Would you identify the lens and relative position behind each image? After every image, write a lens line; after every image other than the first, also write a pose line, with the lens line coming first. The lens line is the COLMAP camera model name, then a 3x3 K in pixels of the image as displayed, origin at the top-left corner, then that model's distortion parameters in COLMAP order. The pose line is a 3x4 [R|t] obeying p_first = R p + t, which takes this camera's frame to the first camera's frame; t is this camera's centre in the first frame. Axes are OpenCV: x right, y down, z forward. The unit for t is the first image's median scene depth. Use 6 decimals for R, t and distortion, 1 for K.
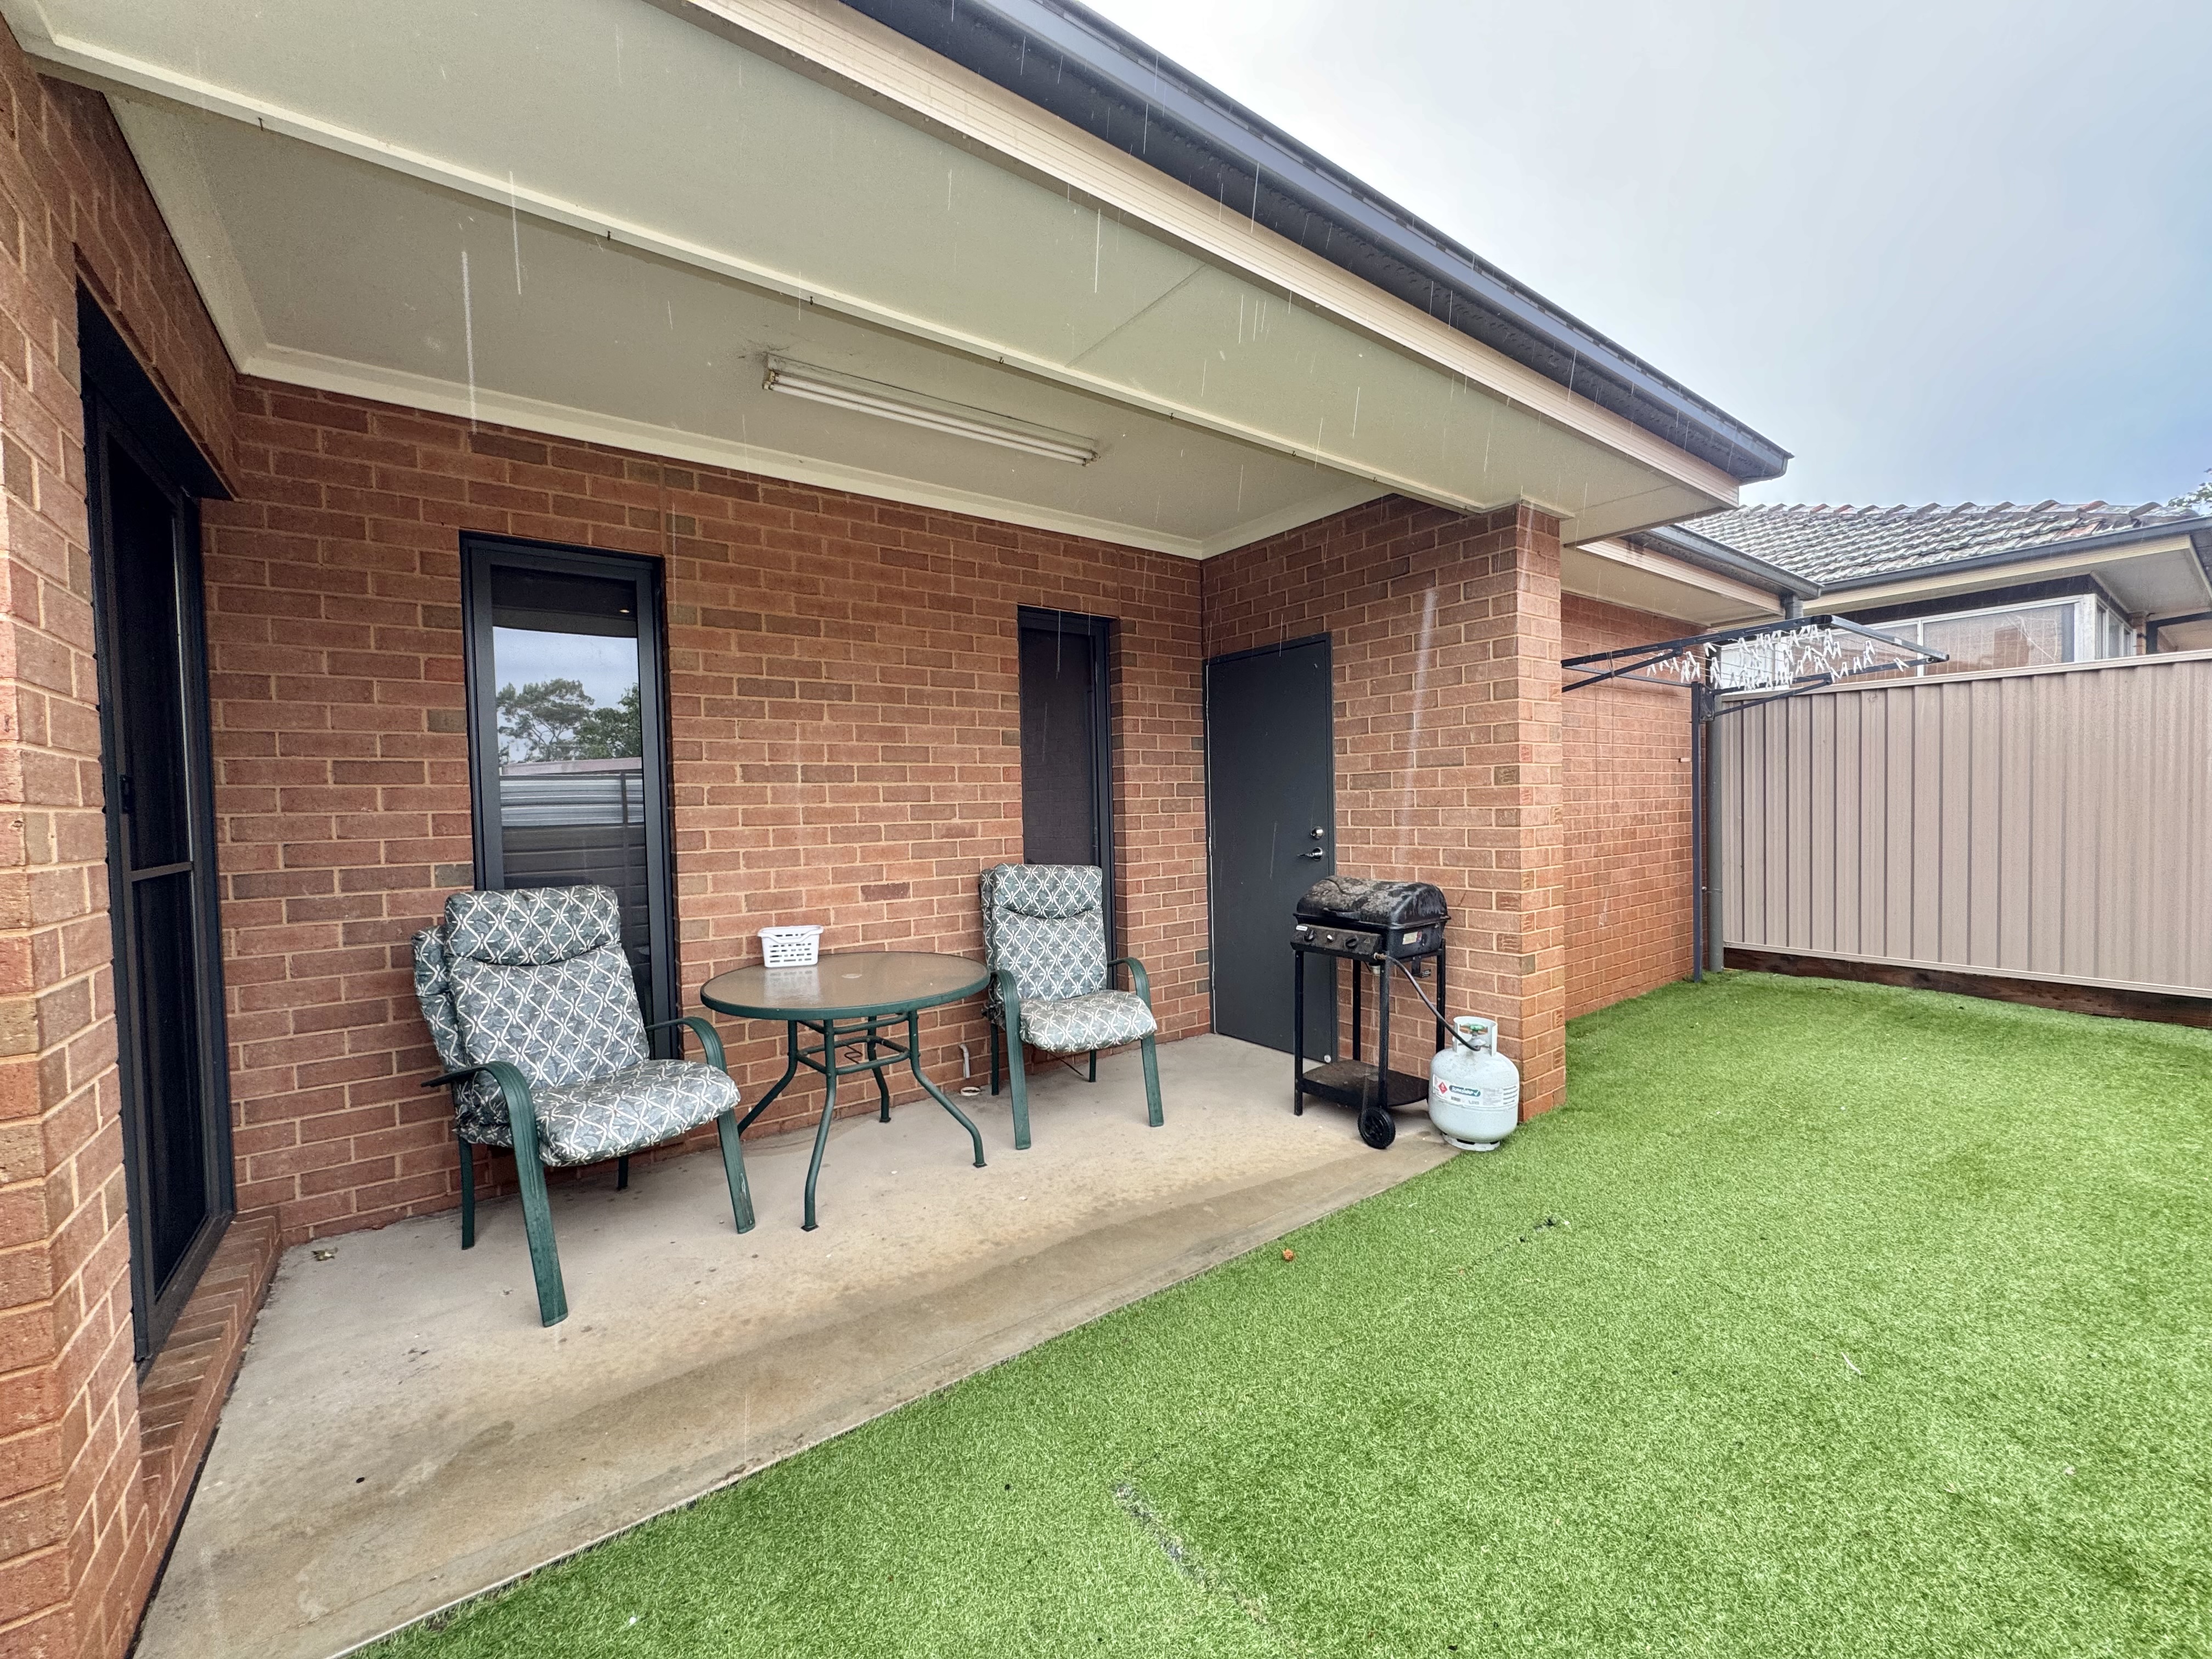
lens RADIAL K [[882.7, 0, 1106.5], [0, 882.7, 828.2], [0, 0, 1]] dist [-0.002467, 0.000209]
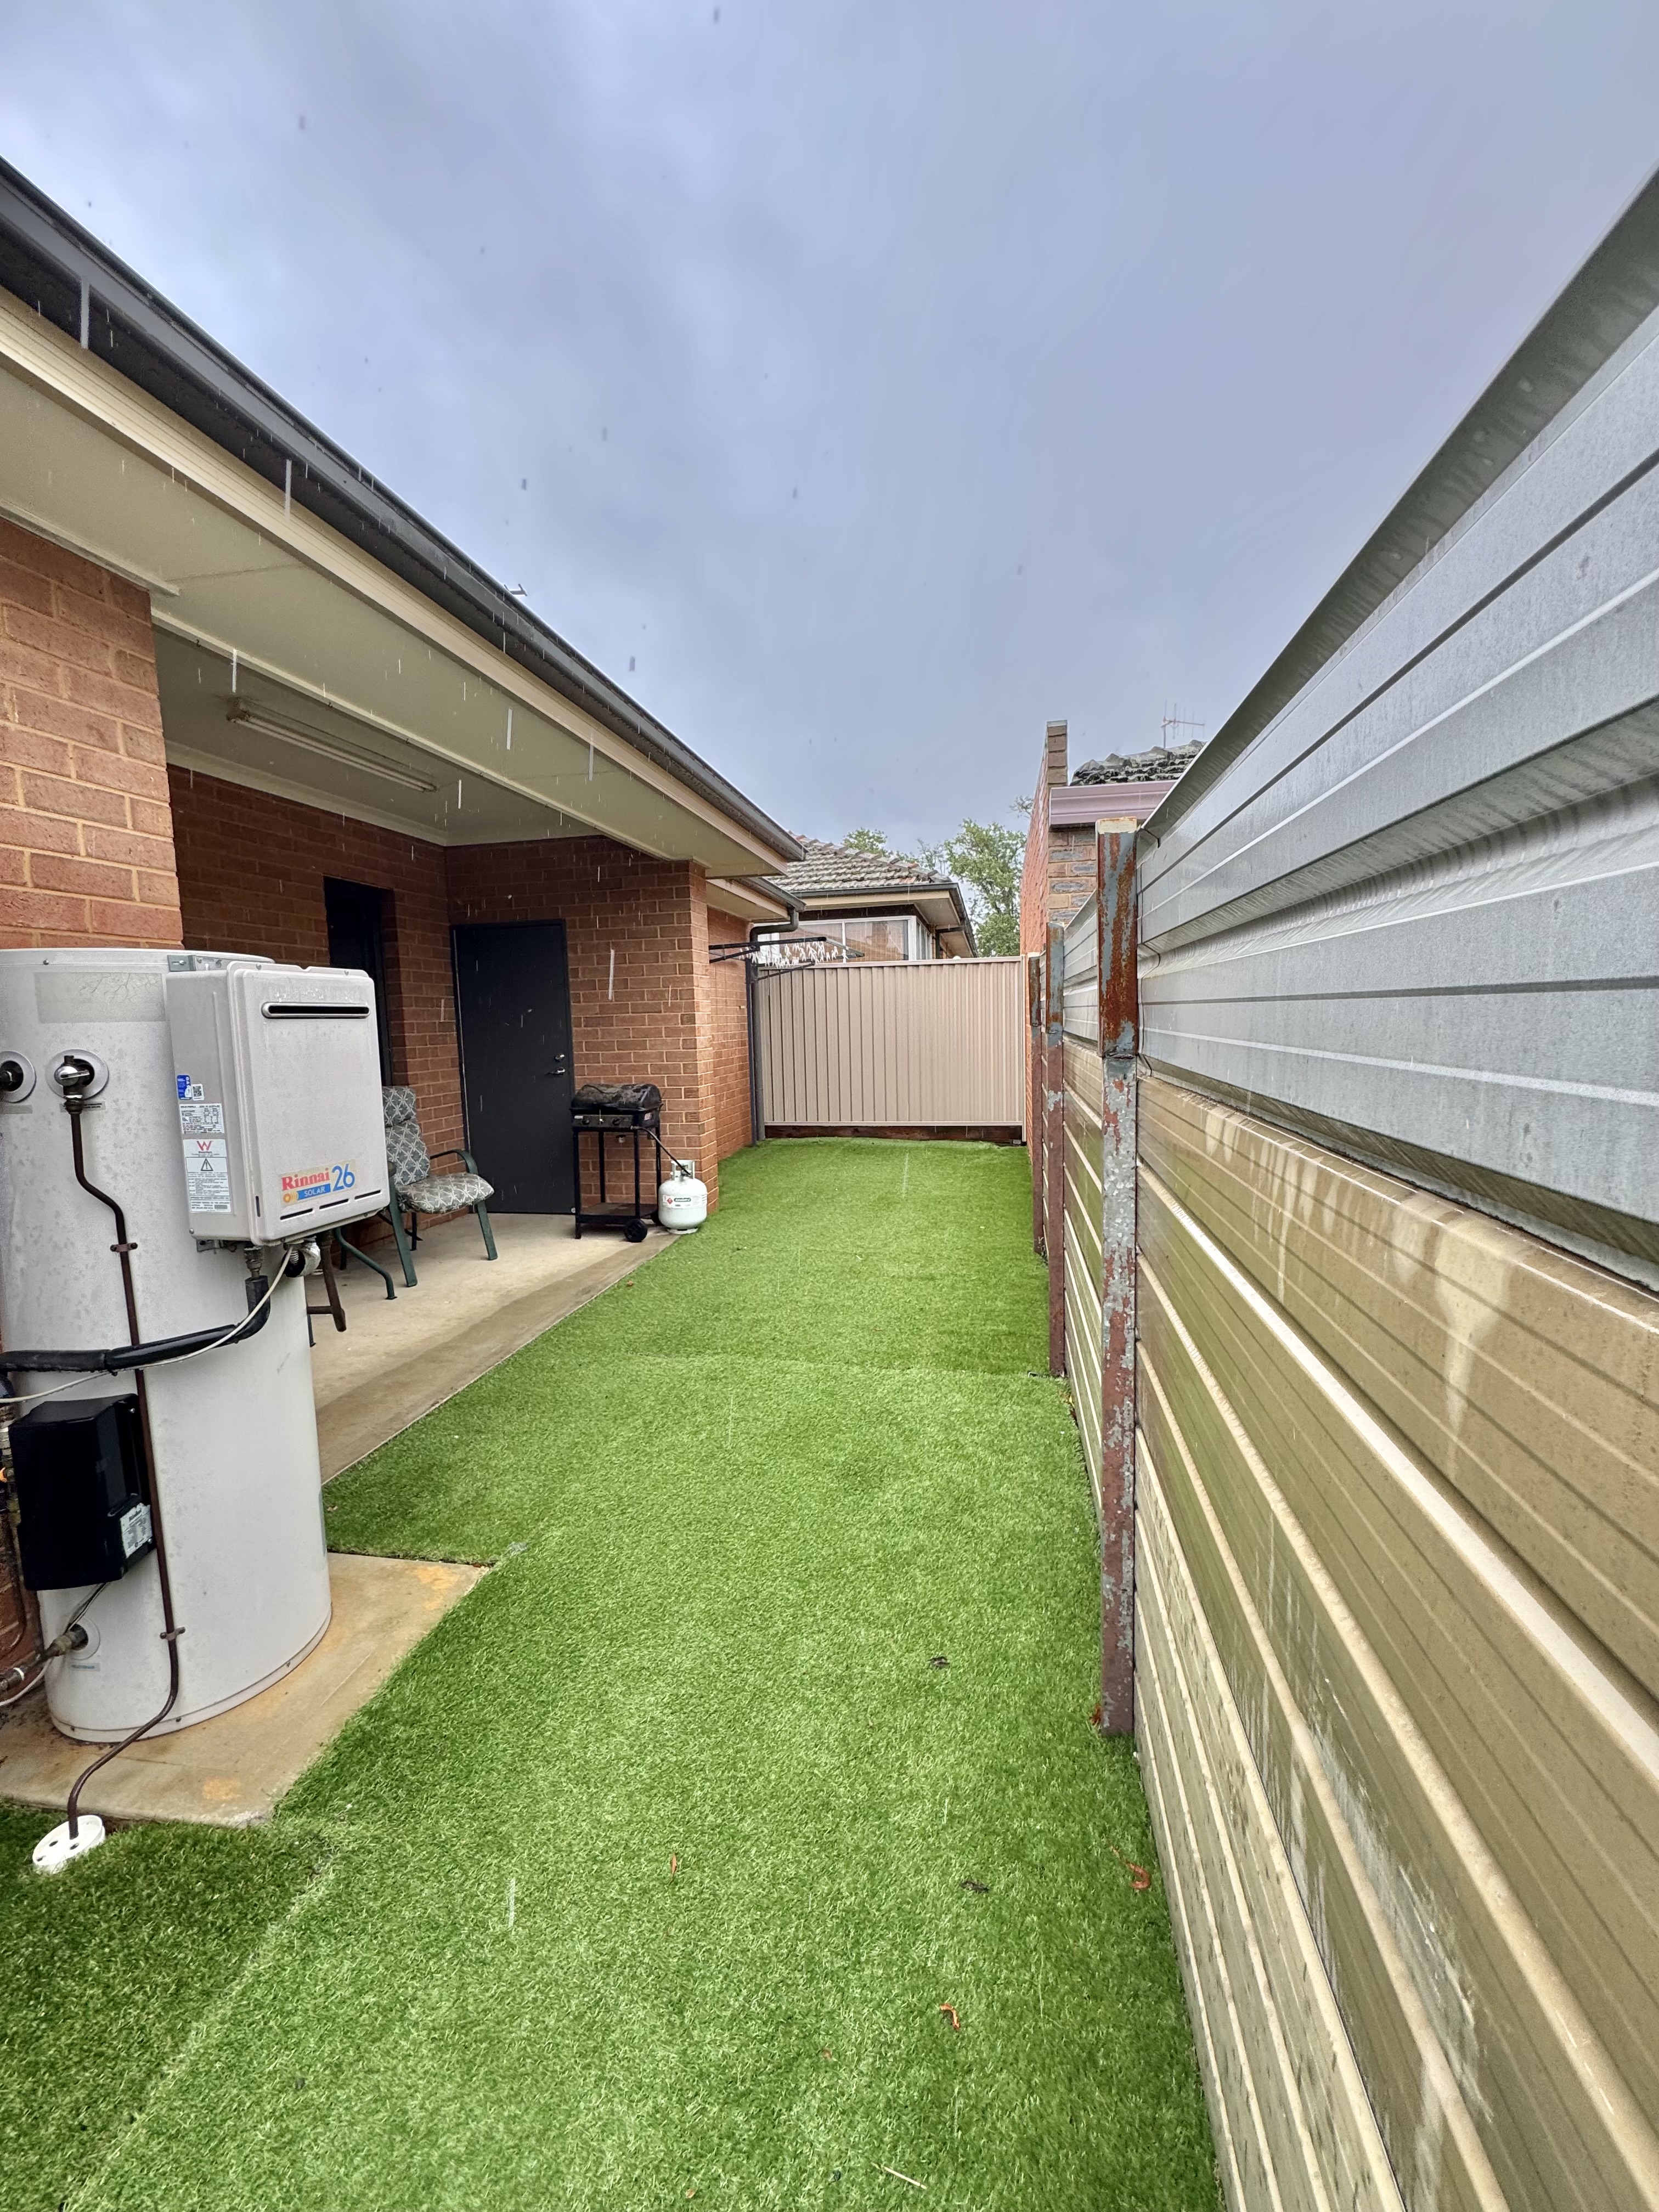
lens RADIAL K [[909.5, 0, 829.5], [0, 909.5, 1106.0], [0, 0, 1]] dist [-0.016405, -0.000016]
pose [[0.733164, -0.060019, 0.677398, -0.498525], [0.027423, 0.997897, 0.058735, 0.011017], [-0.679498, -0.024486, 0.733268, -0.437328]]
